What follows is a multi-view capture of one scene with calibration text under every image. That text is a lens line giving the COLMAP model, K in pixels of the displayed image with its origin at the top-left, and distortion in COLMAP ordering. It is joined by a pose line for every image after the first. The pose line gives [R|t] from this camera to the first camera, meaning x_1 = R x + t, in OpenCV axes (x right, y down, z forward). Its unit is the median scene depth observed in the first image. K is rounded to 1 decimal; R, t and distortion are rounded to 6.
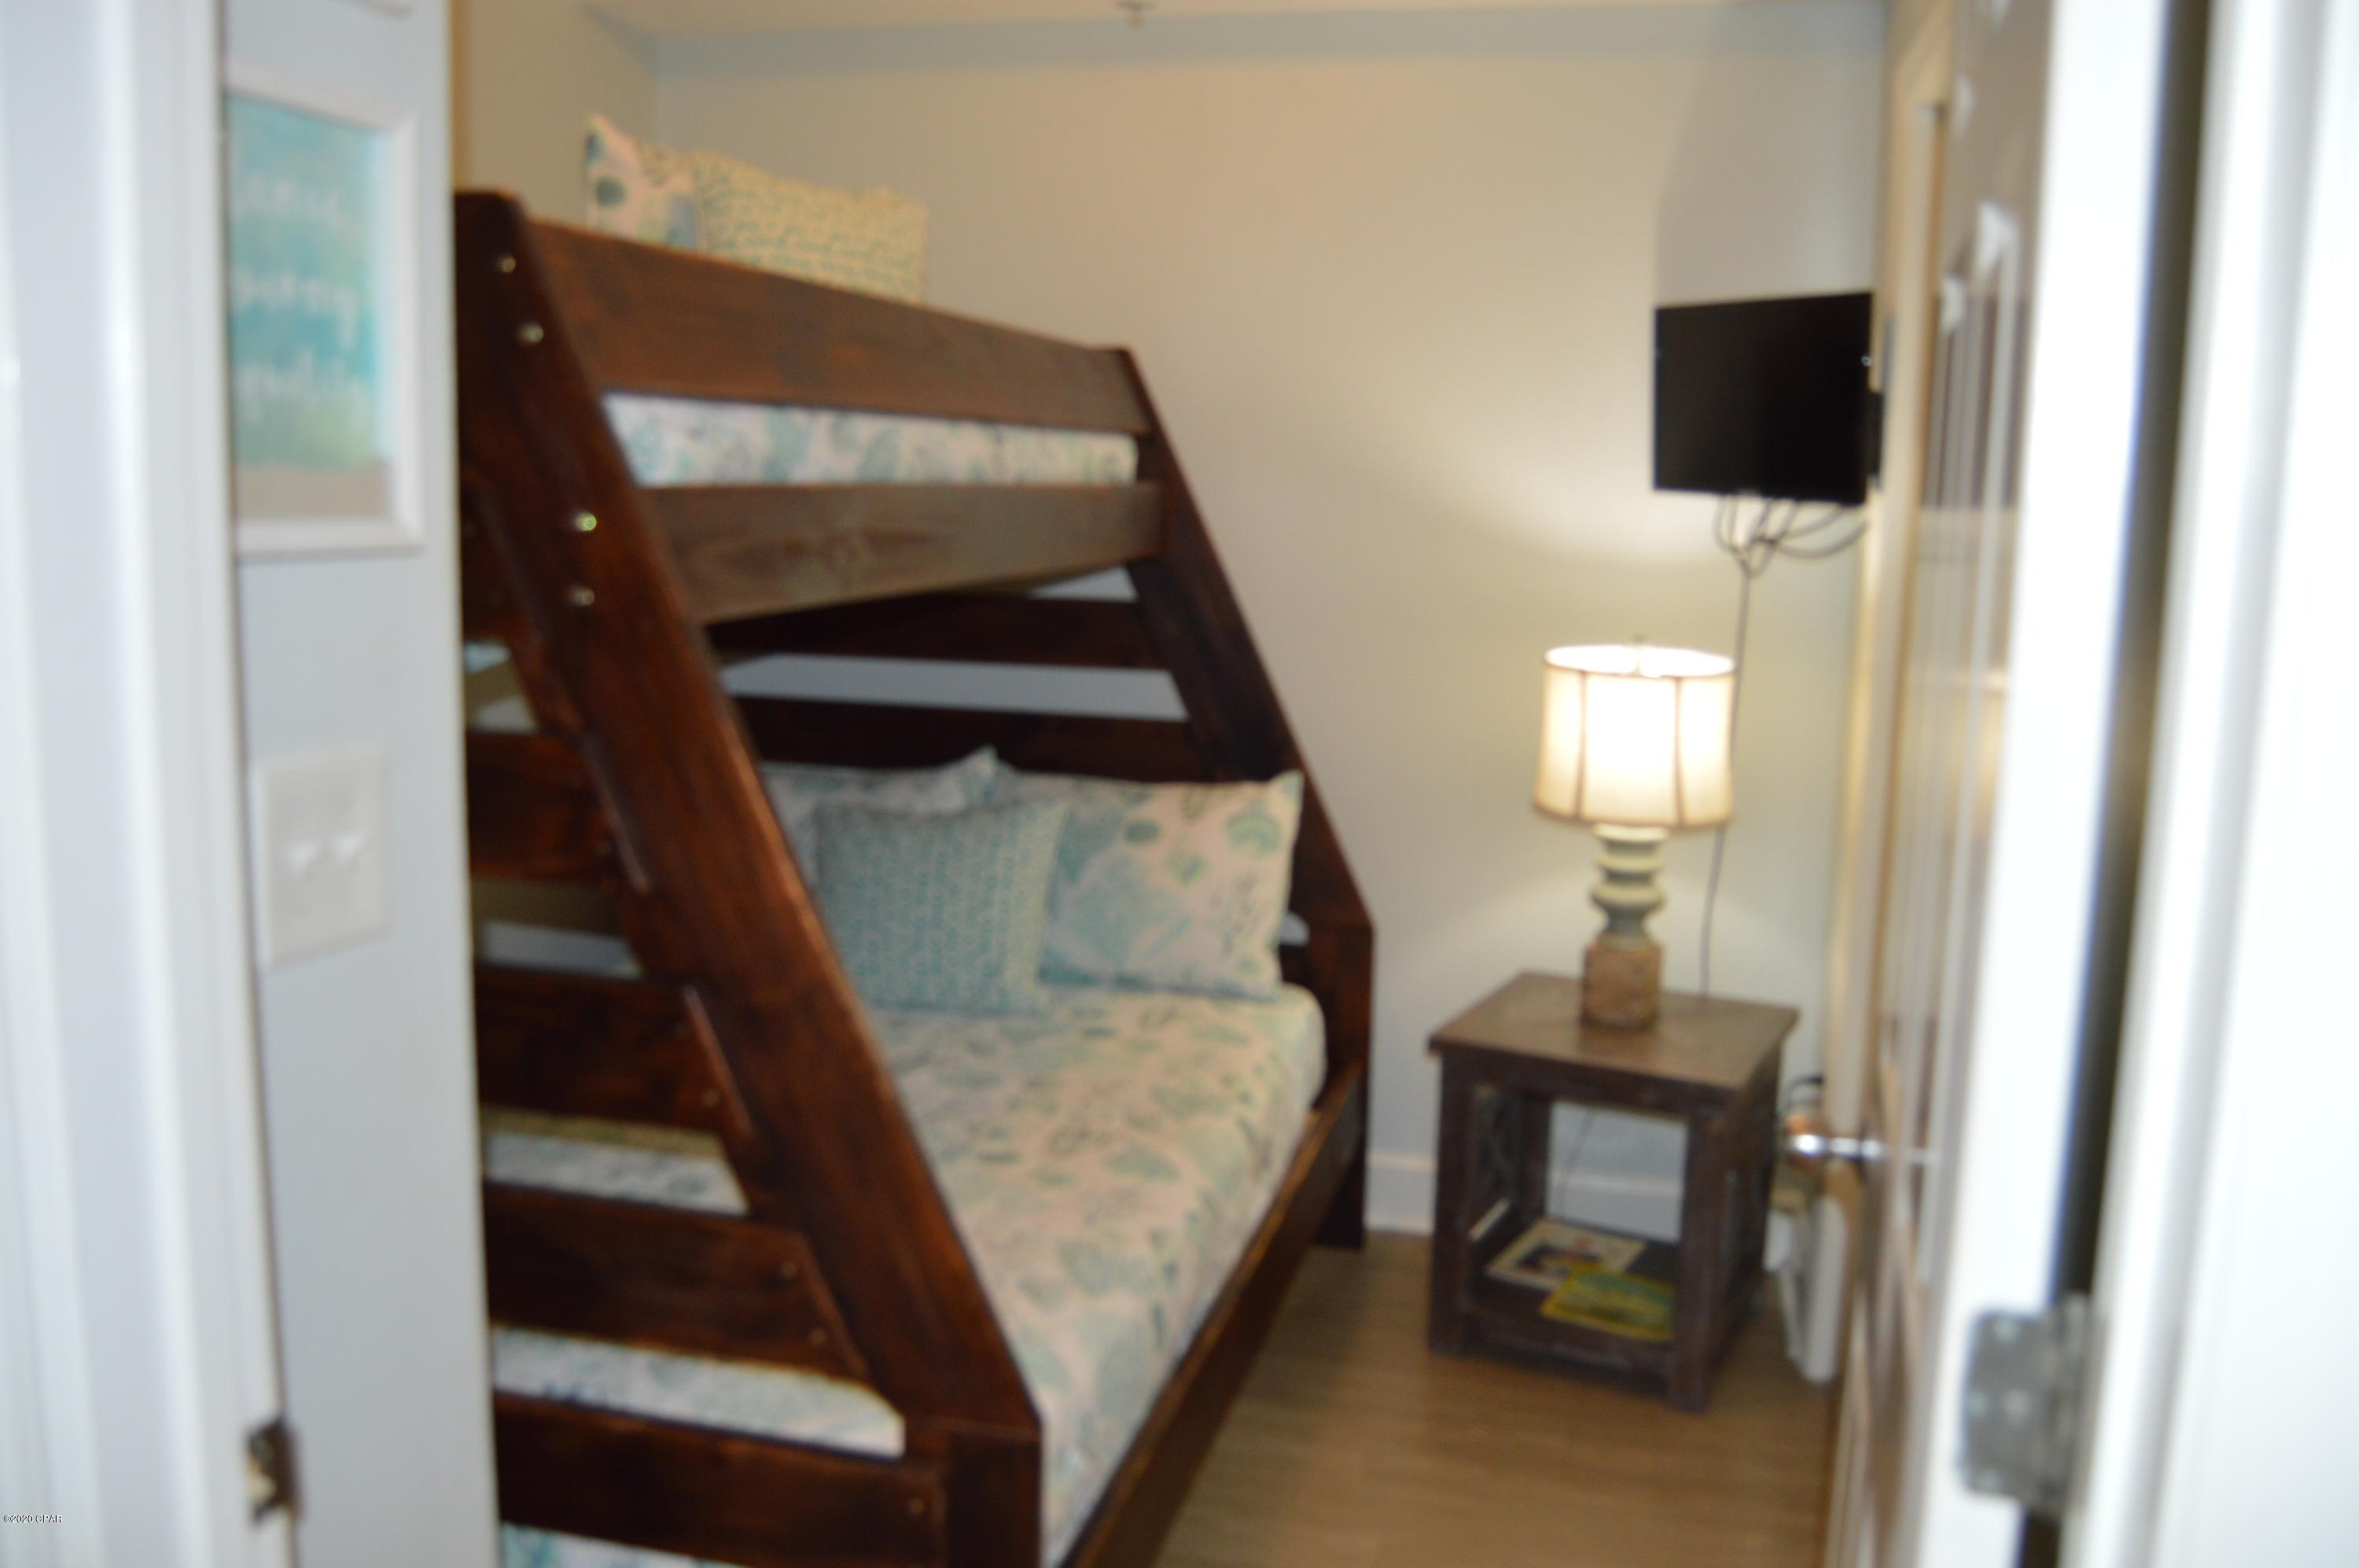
lens RADIAL K [[1899.3, 0, 1173.1], [0, 1899.3, 785.1], [0, 0, 1]] dist [-0.095952, 0.034398]
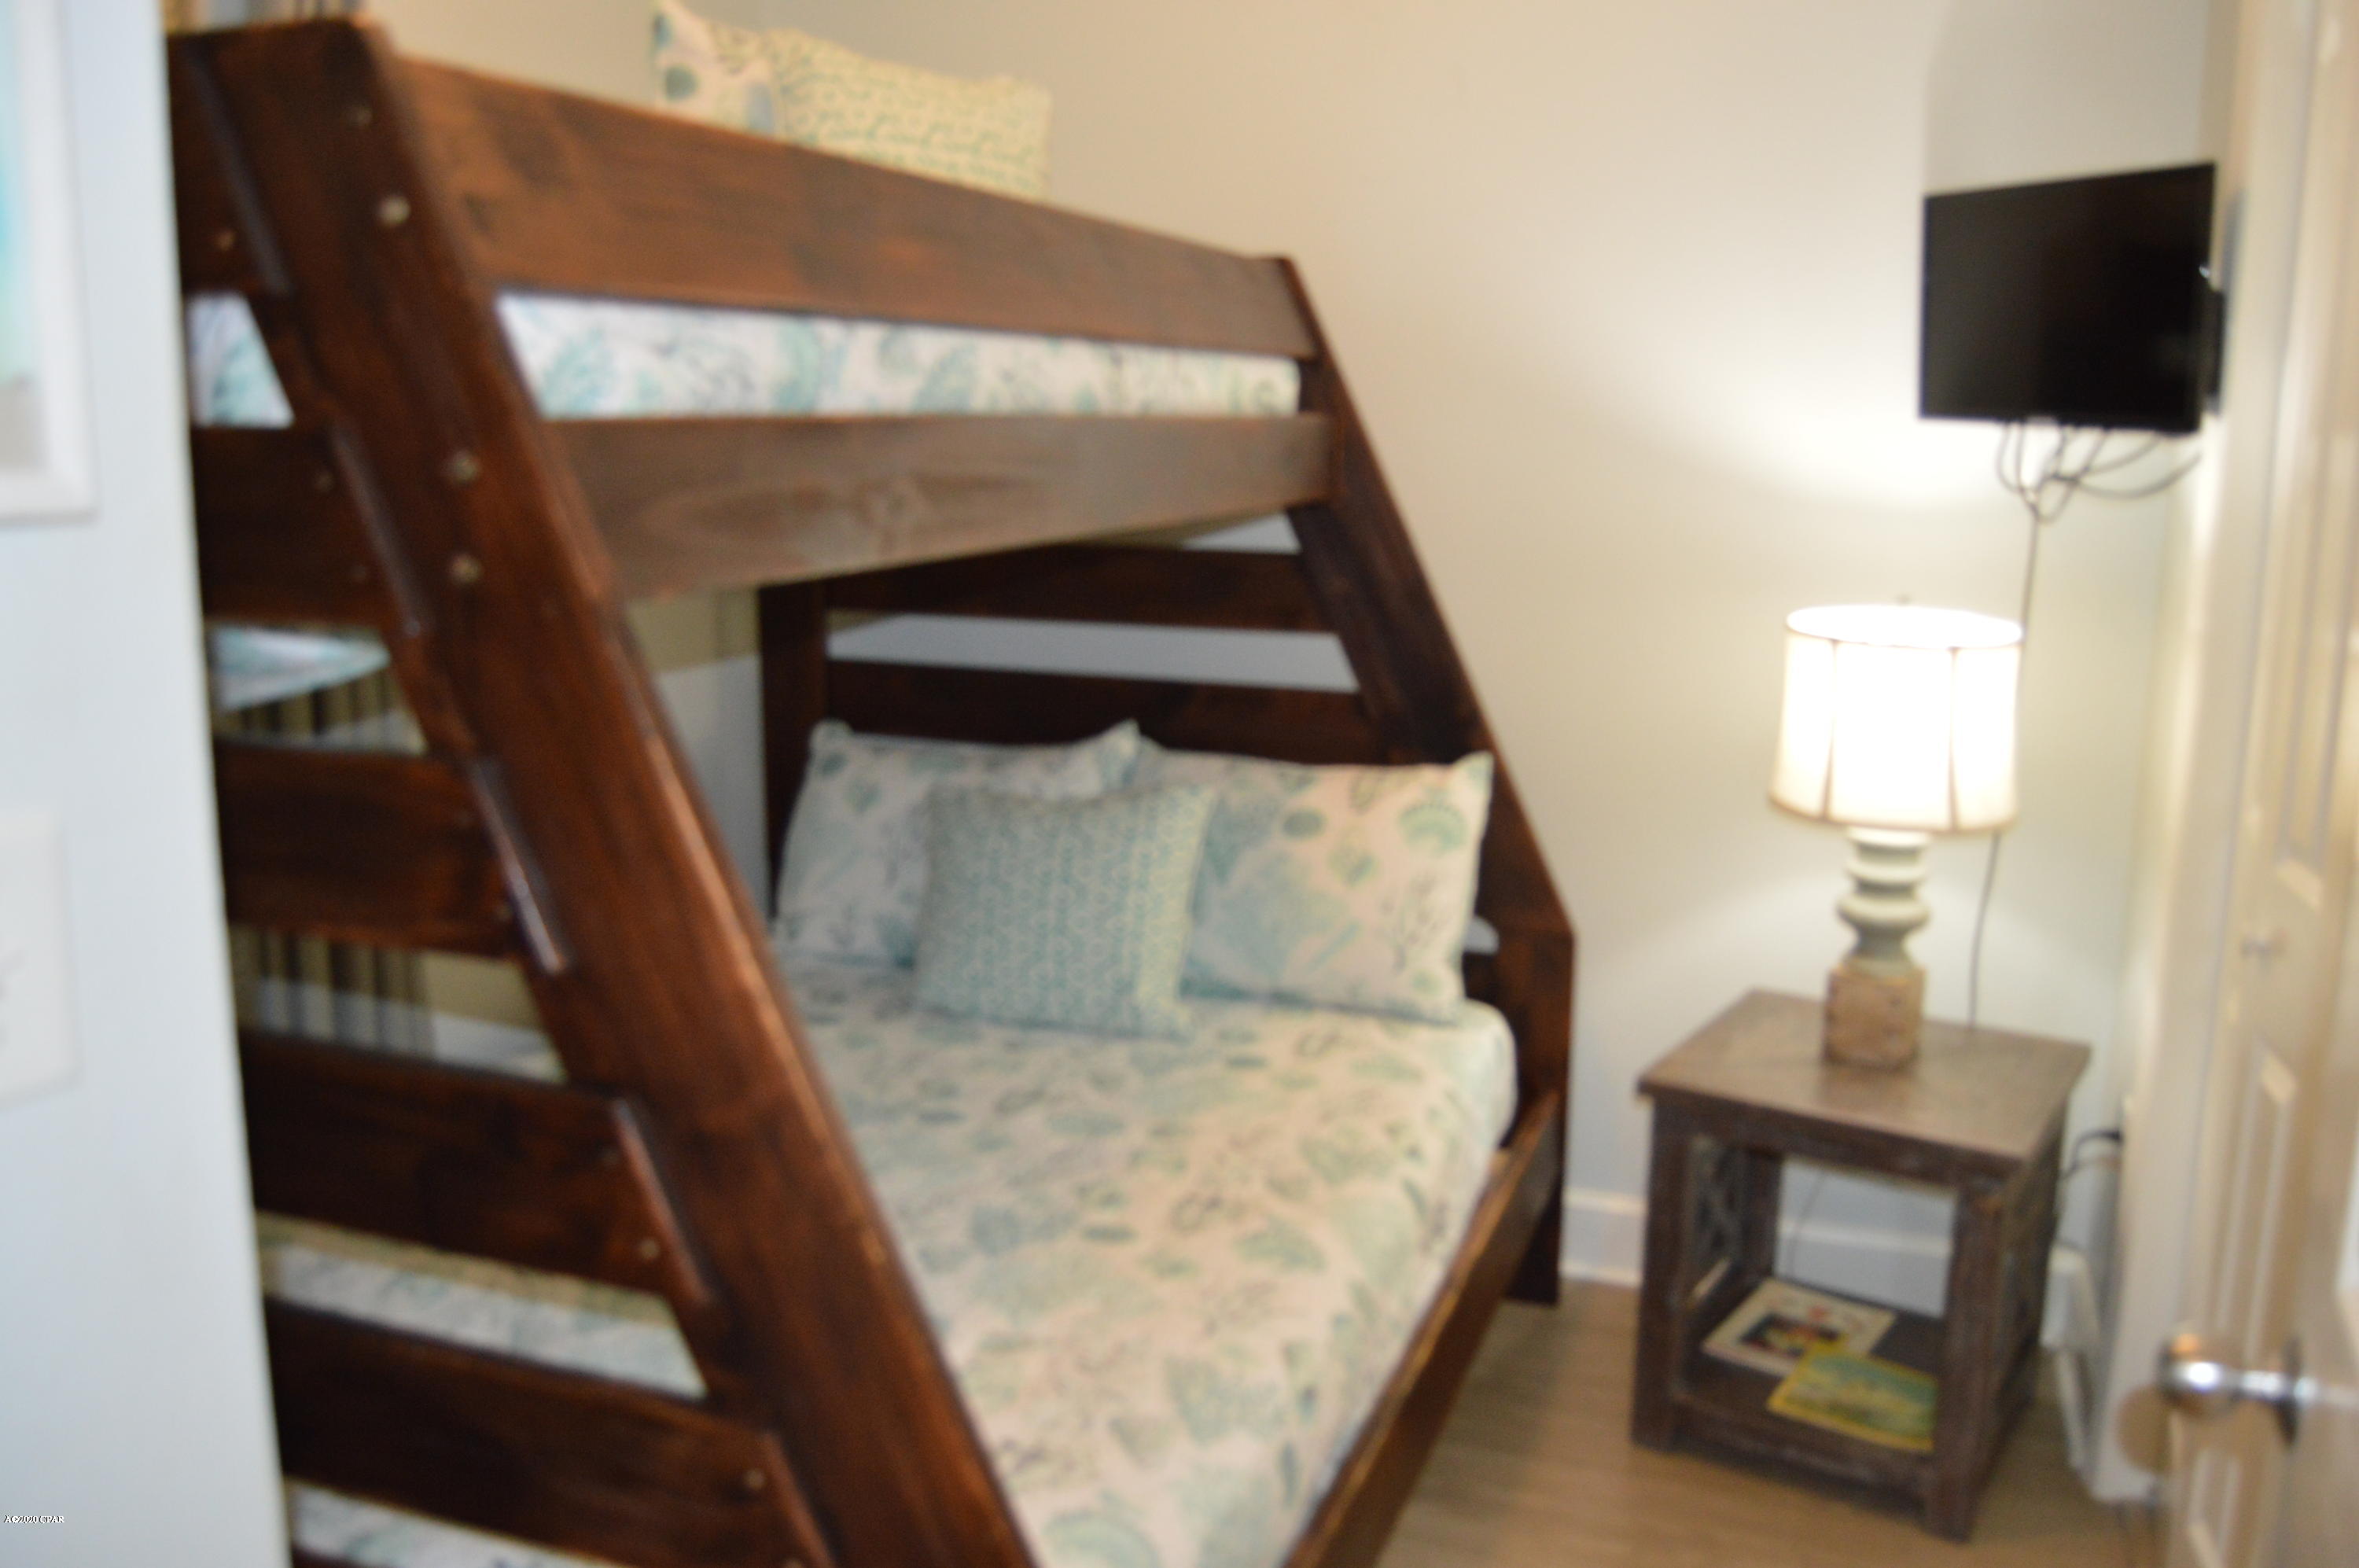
lens RADIAL K [[1899.3, 0, 1182.0], [0, 1899.3, 782.0], [0, 0, 1]] dist [-0.095952, 0.034398]
pose [[0.994614, 0.006862, -0.103419, 0.020087], [-0.003788, 0.999546, 0.029894, -0.021521], [0.103577, -0.029341, 0.994189, 0.158848]]
